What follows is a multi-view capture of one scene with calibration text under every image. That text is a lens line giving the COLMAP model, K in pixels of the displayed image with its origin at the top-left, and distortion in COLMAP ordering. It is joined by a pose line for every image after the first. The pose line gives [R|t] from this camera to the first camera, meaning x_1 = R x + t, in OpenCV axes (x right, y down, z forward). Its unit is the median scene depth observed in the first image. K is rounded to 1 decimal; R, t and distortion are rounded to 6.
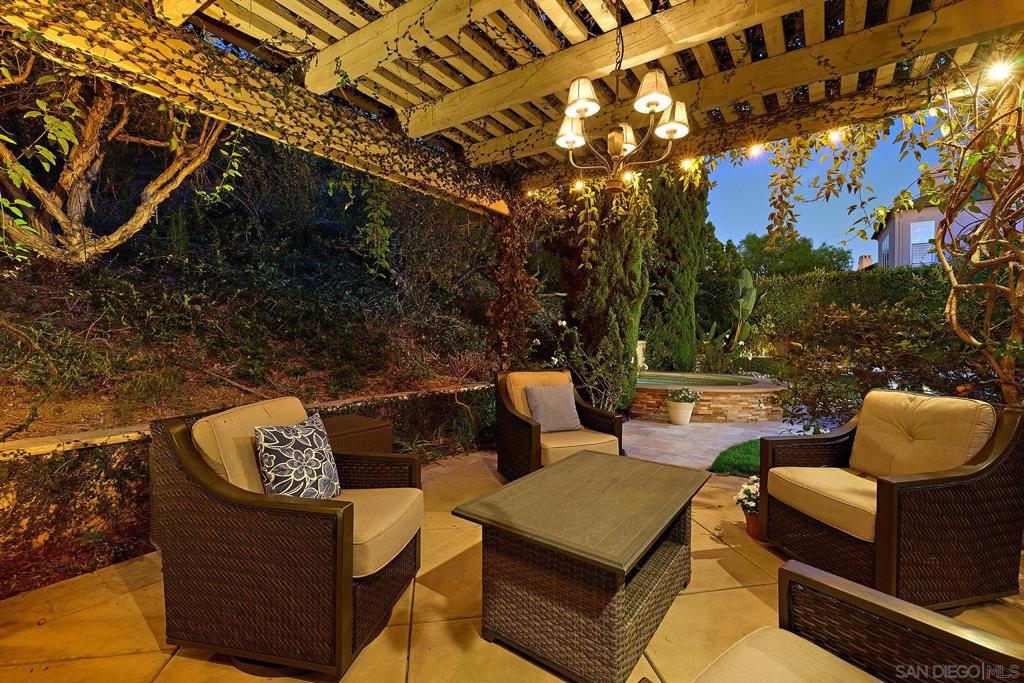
lens RADIAL K [[440.9, 0, 514.3], [0, 440.9, 339.9], [0, 0, 1]] dist [-0.002373, -0.000023]
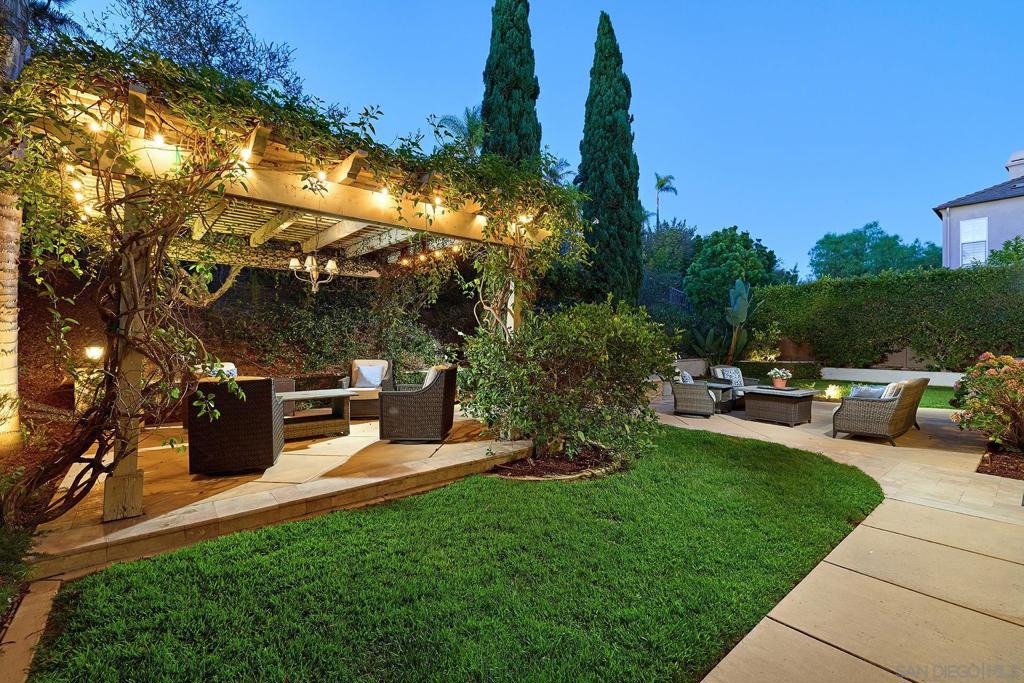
lens RADIAL K [[440.9, 0, 511.3], [0, 440.9, 343.2], [0, 0, 1]] dist [-0.002373, -0.000023]
pose [[0.963121, 0.001165, -0.269067, 1.051144], [-0.002658, 0.999983, -0.005187, 0.003218], [0.269056, 0.005711, 0.963108, -0.662809]]
